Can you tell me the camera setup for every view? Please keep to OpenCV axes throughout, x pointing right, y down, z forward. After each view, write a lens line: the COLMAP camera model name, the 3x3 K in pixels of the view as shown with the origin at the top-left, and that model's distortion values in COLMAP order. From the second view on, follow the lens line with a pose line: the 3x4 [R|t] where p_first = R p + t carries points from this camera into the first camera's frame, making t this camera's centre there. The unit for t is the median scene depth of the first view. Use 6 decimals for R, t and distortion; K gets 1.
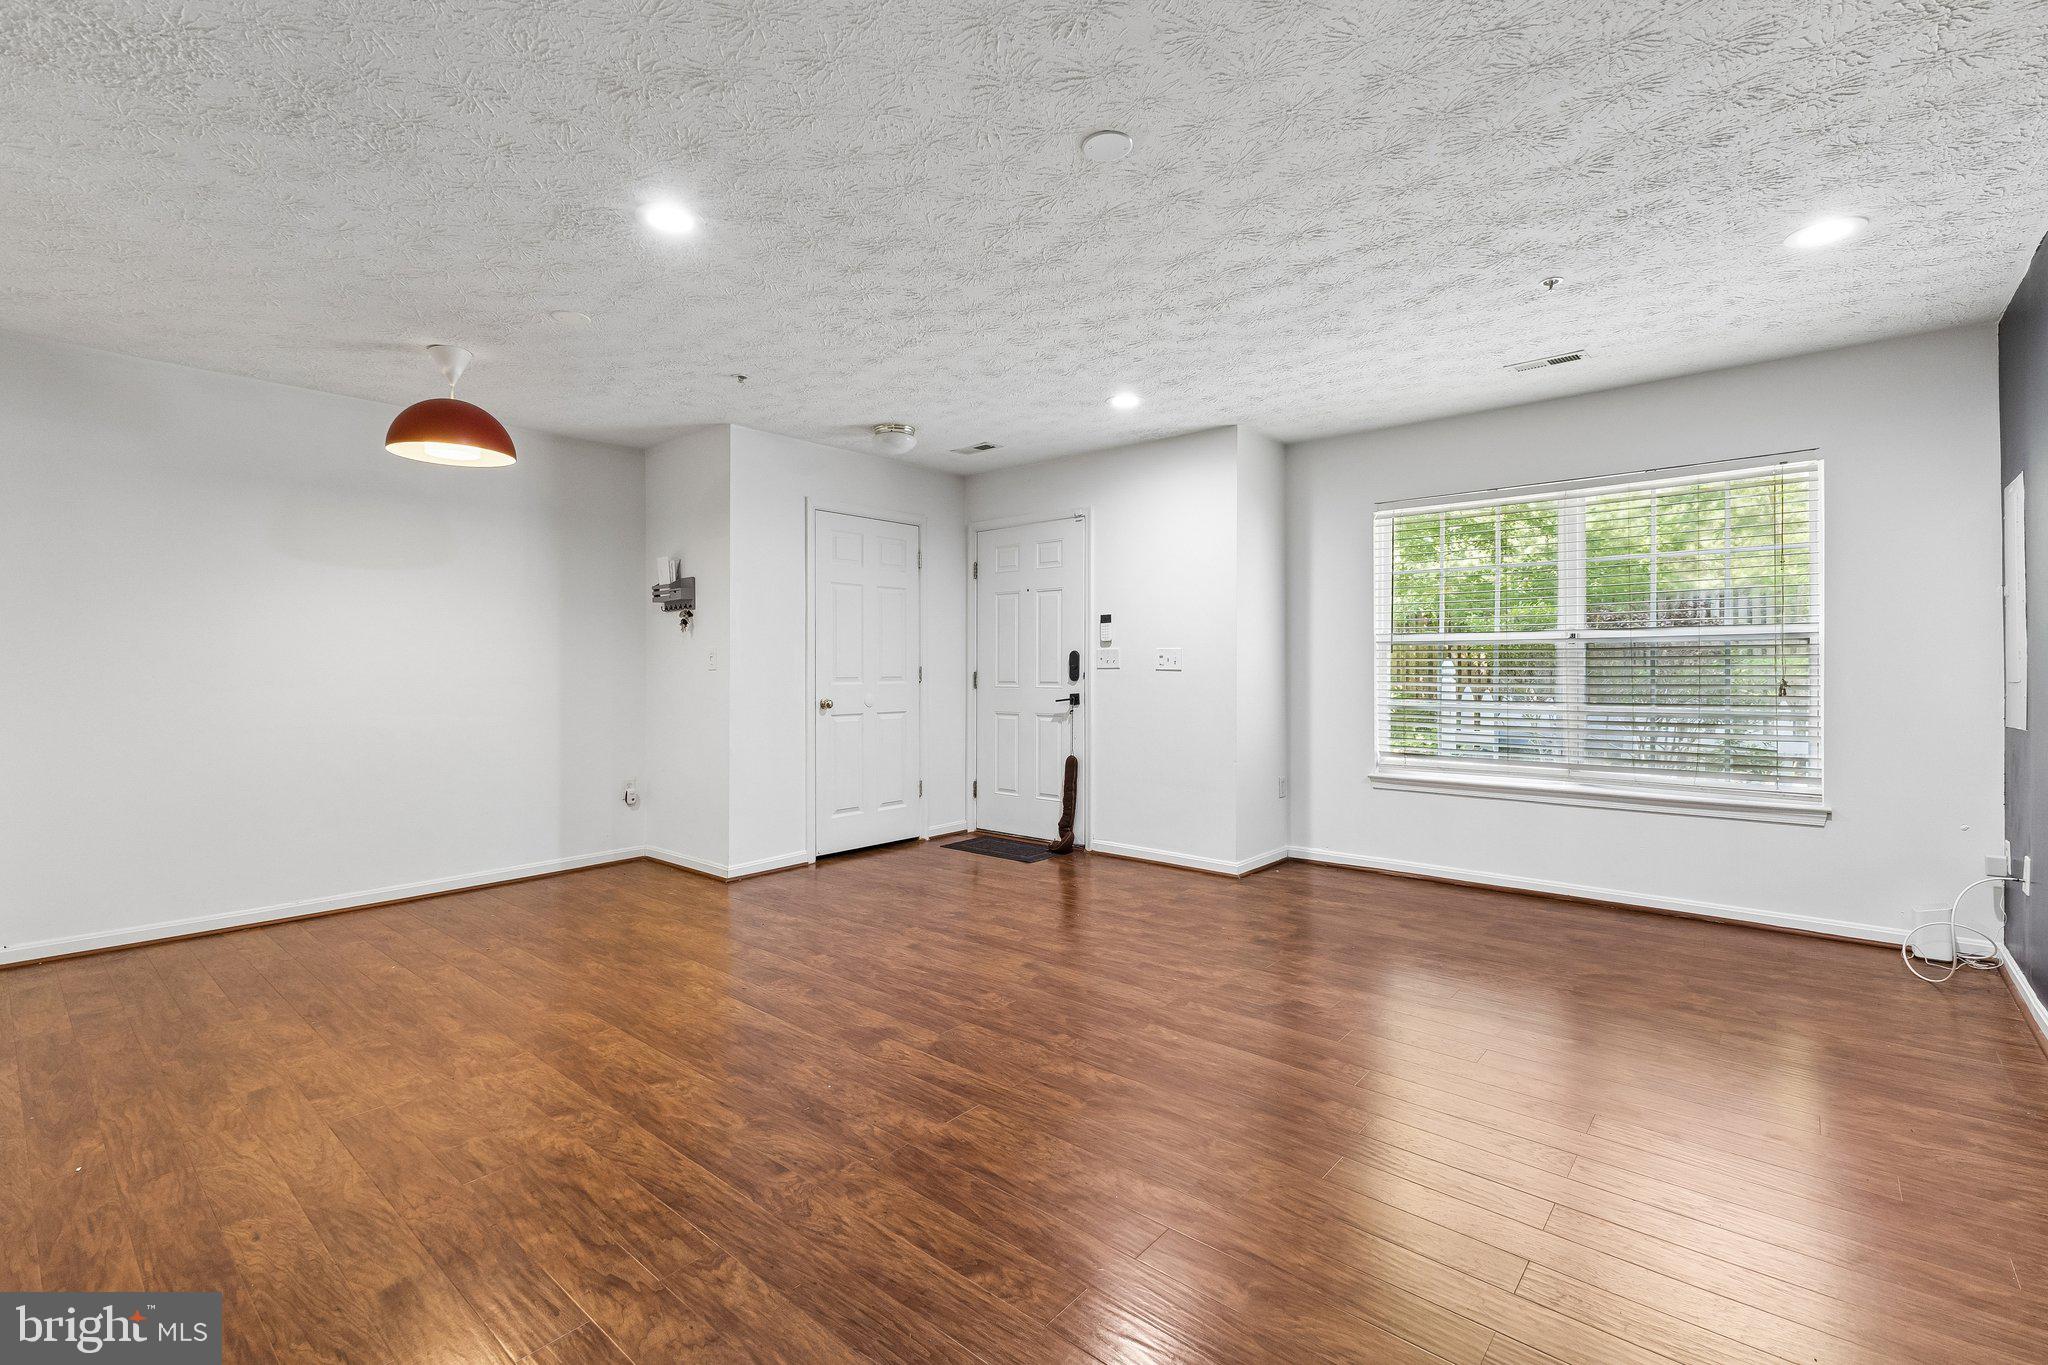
lens RADIAL K [[894.9, 0, 1021.1], [0, 894.9, 664.7], [0, 0, 1]] dist [0.008615, 0.000077]
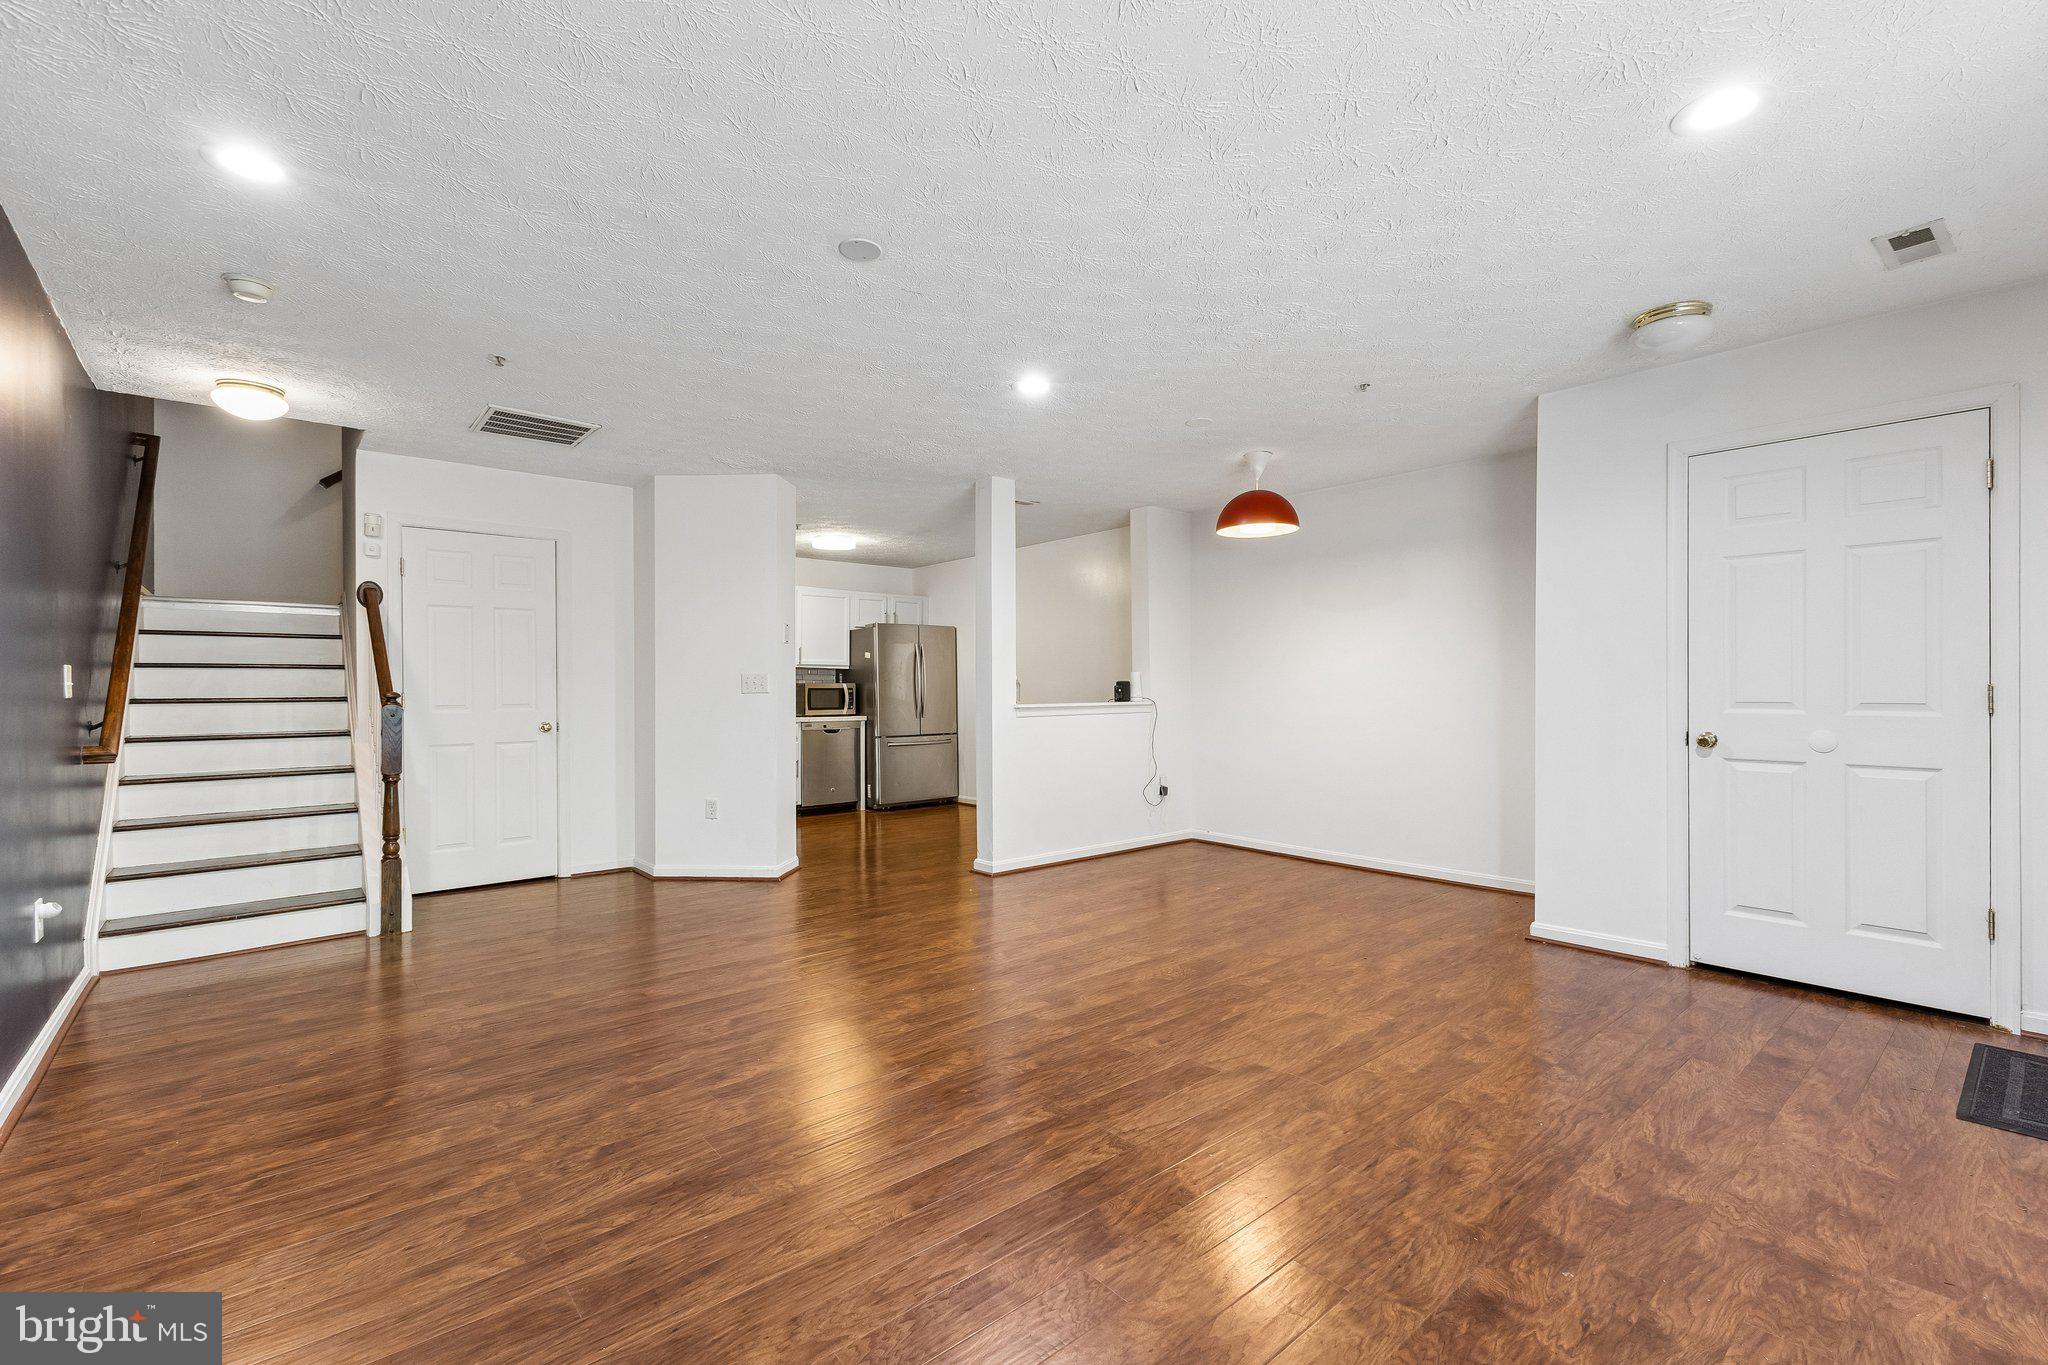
lens RADIAL K [[892.5, 0, 1030.3], [0, 892.5, 688.0], [0, 0, 1]] dist [0.013019, -0.000043]
pose [[-0.147741, 0.003843, -0.989019, 0.947821], [0.006197, 0.999976, 0.002960, -0.001087], [0.989007, -0.005691, -0.147762, 1.074707]]
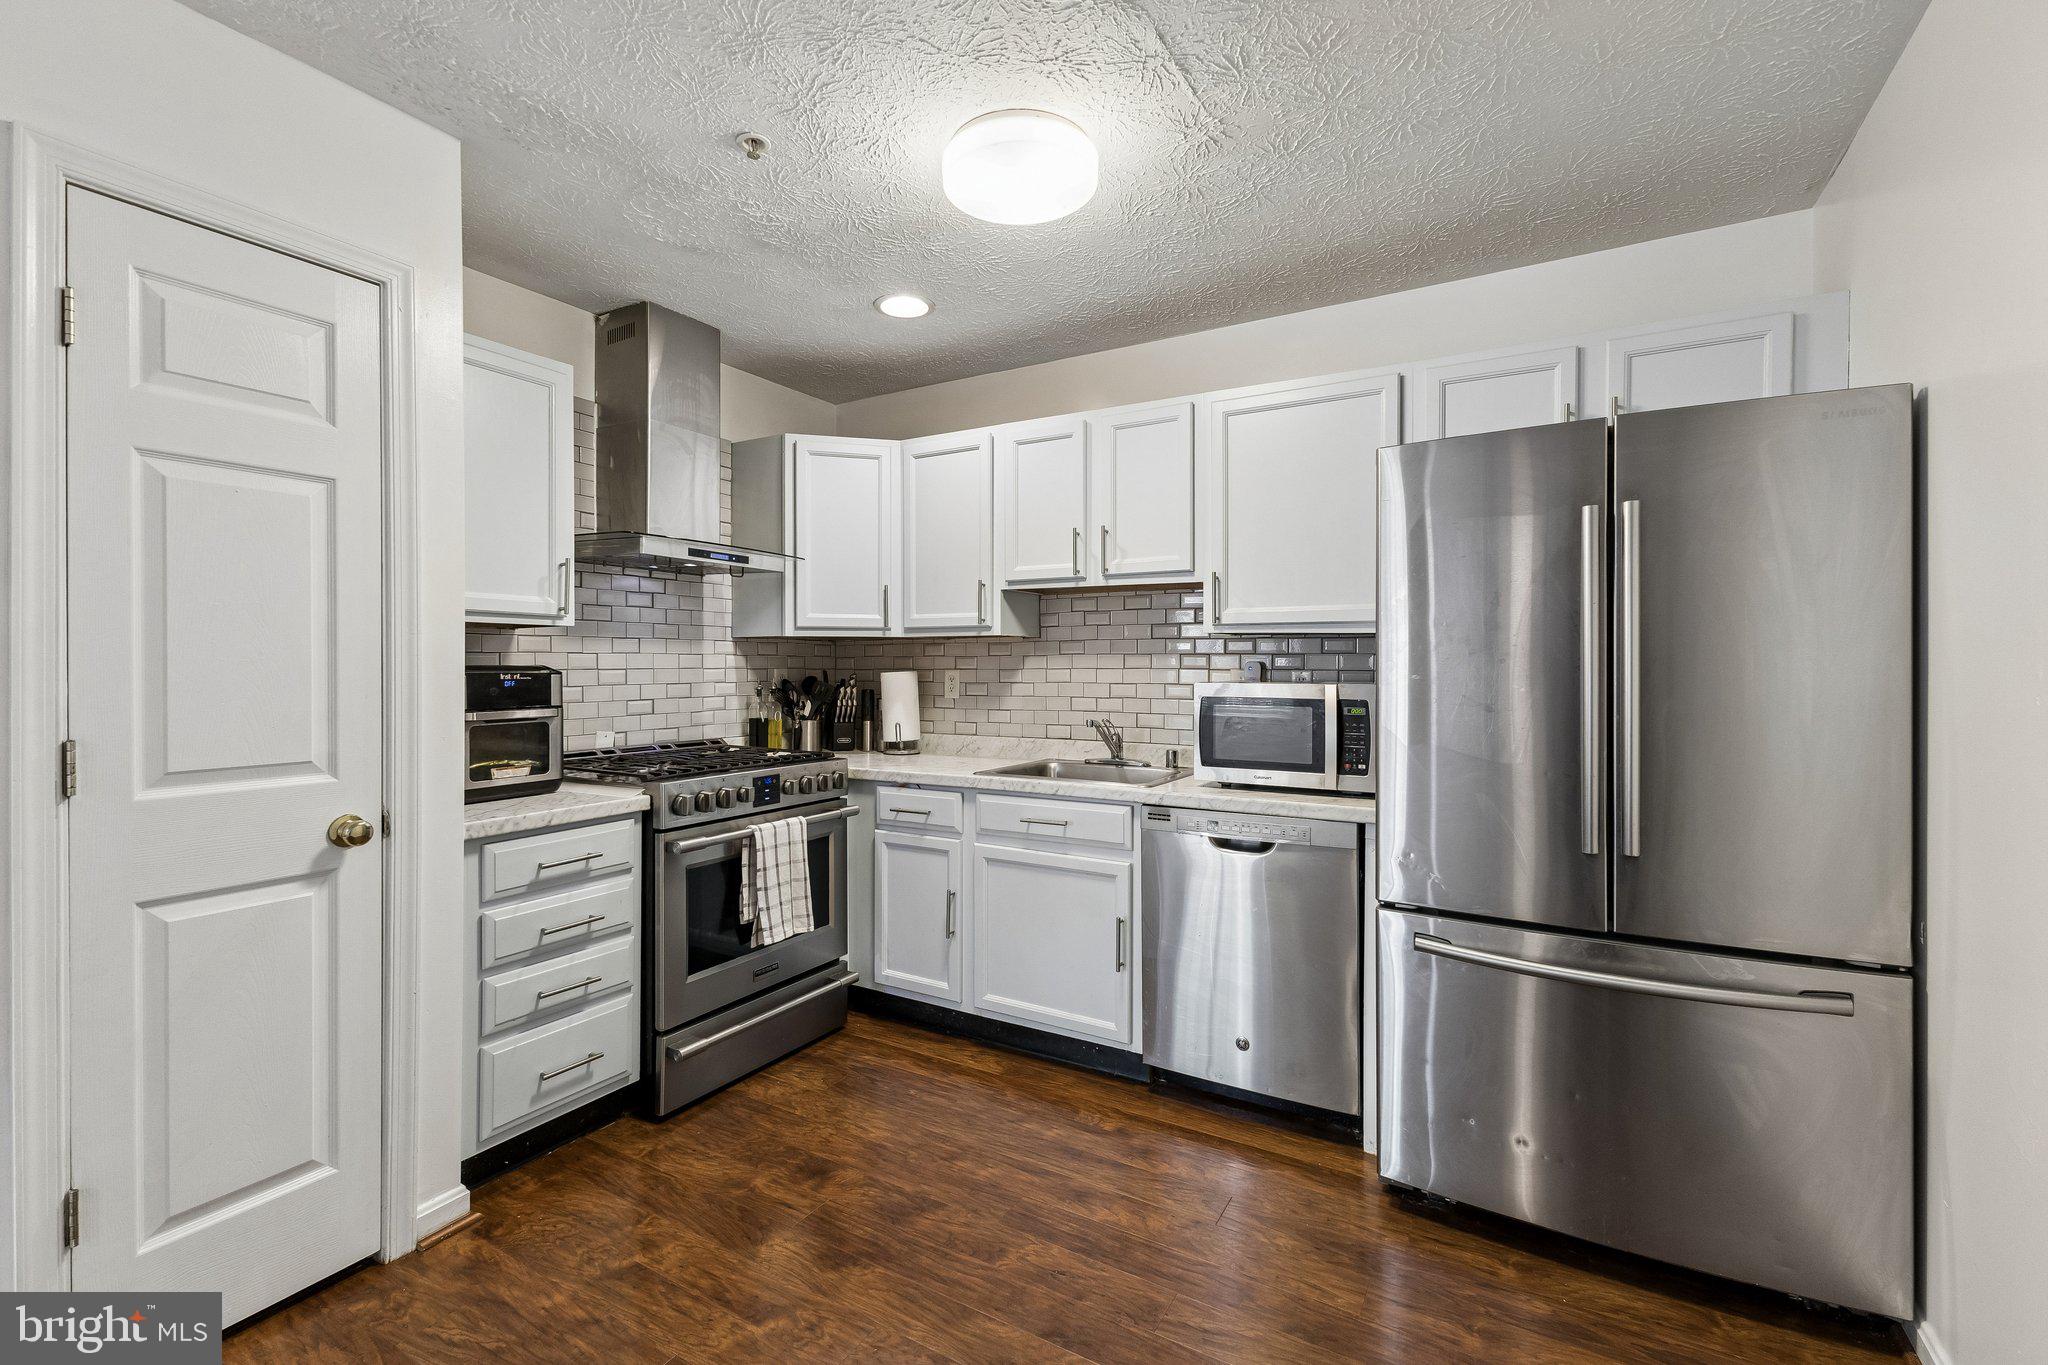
lens RADIAL K [[885.6, 0, 1026.7], [0, 885.6, 669.7], [0, 0, 1]] dist [0.011820, 0.000204]
pose [[-0.985537, 0.007365, -0.169298, -1.380047], [0.006554, 0.999964, 0.005350, -0.030635], [0.169331, 0.004163, -0.985550, 0.825711]]
